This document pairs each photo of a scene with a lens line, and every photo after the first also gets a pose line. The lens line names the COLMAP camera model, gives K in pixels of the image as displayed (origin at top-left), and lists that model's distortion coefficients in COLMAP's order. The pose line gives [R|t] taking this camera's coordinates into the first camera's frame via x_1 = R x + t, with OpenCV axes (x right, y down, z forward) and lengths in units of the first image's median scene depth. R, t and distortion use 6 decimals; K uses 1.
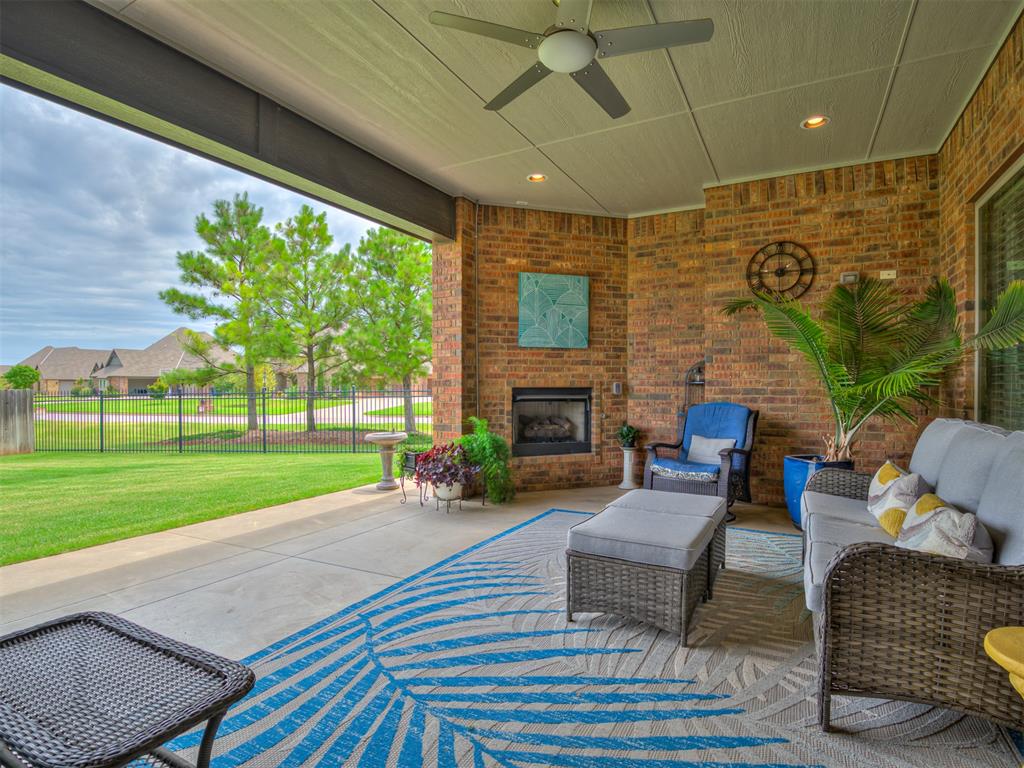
lens RADIAL K [[535.9, 0, 512.0], [0, 535.9, 384.0], [0, 0, 1]] dist [-0.001552, -0.000314]
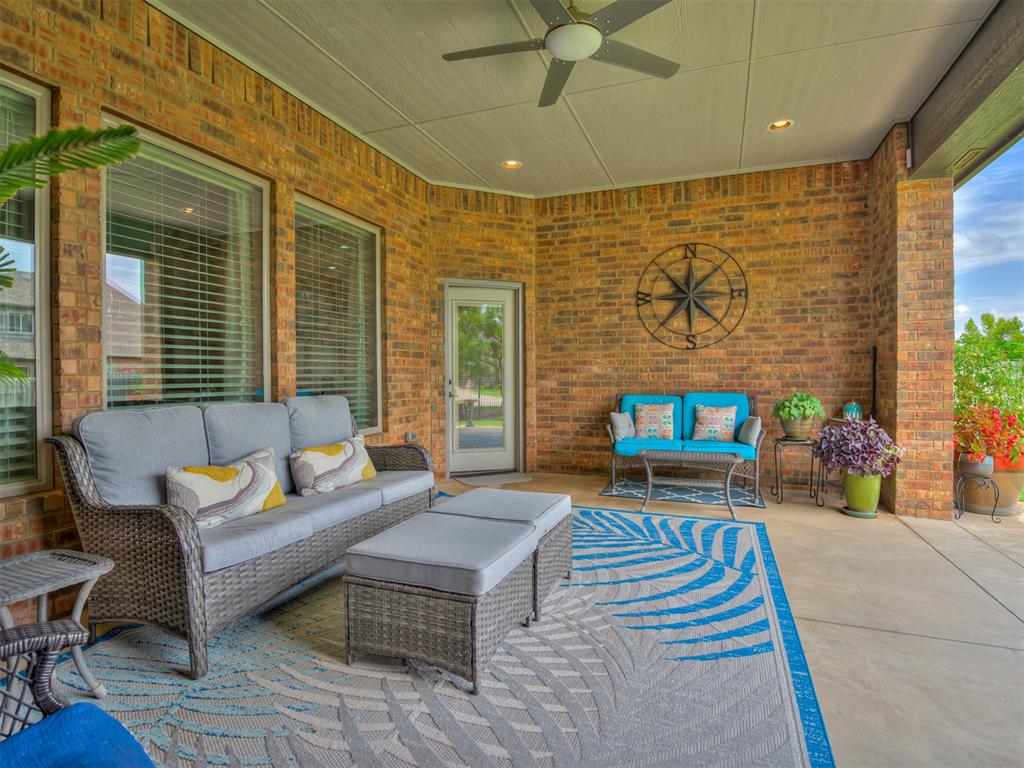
lens RADIAL K [[531.2, 0, 512.0], [0, 531.2, 384.0], [0, 0, 1]] dist [-0.001562, -0.000180]
pose [[-0.992078, -0.001357, -0.125619, 0.379464], [-0.002922, 0.999920, 0.012276, 0.028480], [0.125592, 0.012546, -0.992003, 2.164403]]
